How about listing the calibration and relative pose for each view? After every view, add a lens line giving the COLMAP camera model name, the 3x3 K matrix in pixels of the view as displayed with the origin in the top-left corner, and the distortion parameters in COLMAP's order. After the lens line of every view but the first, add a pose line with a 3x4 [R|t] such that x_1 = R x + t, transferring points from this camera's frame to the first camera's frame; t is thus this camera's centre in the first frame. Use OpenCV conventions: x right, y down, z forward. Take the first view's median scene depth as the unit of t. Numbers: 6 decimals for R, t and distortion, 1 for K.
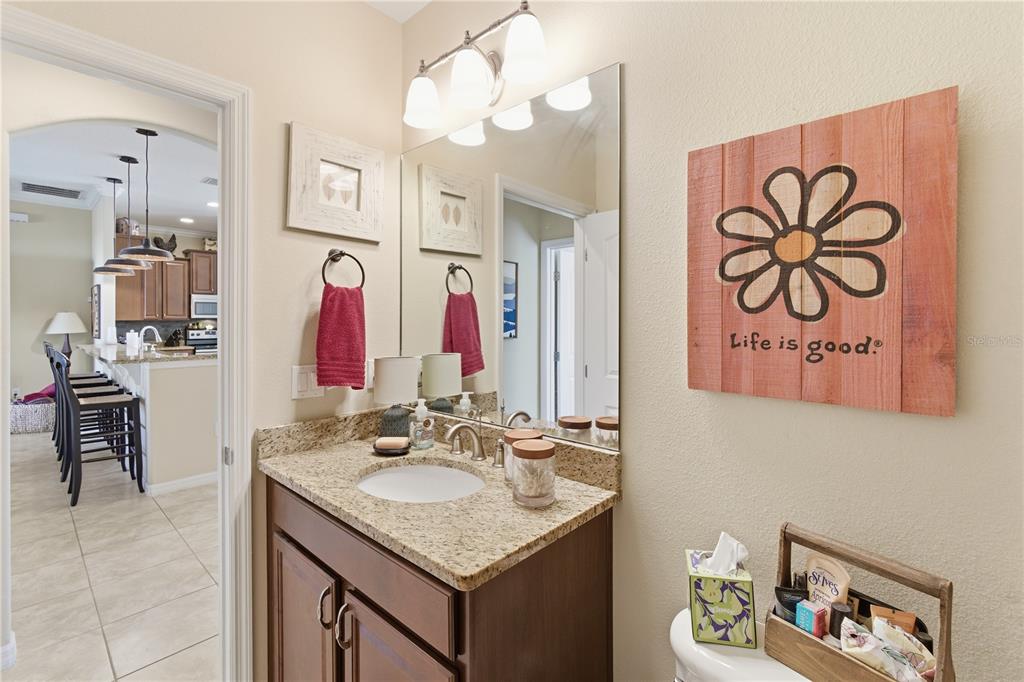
lens RADIAL K [[439.2, 0, 508.7], [0, 439.2, 323.8], [0, 0, 1]] dist [-0.001435, -0.000119]
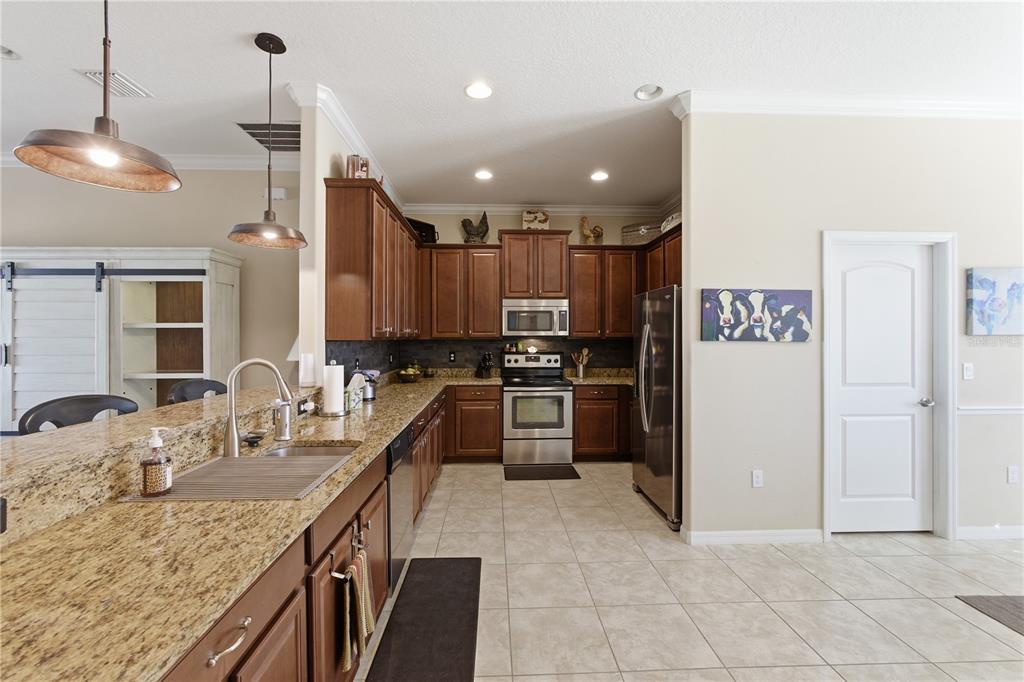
lens RADIAL K [[439.2, 0, 511.0], [0, 439.2, 337.5], [0, 0, 1]] dist [-0.001435, -0.000119]
pose [[0.701012, 0.004504, -0.713135, -0.245294], [-0.006344, 0.999980, 0.000080, -0.010711], [0.713121, 0.004469, 0.701026, 0.537087]]
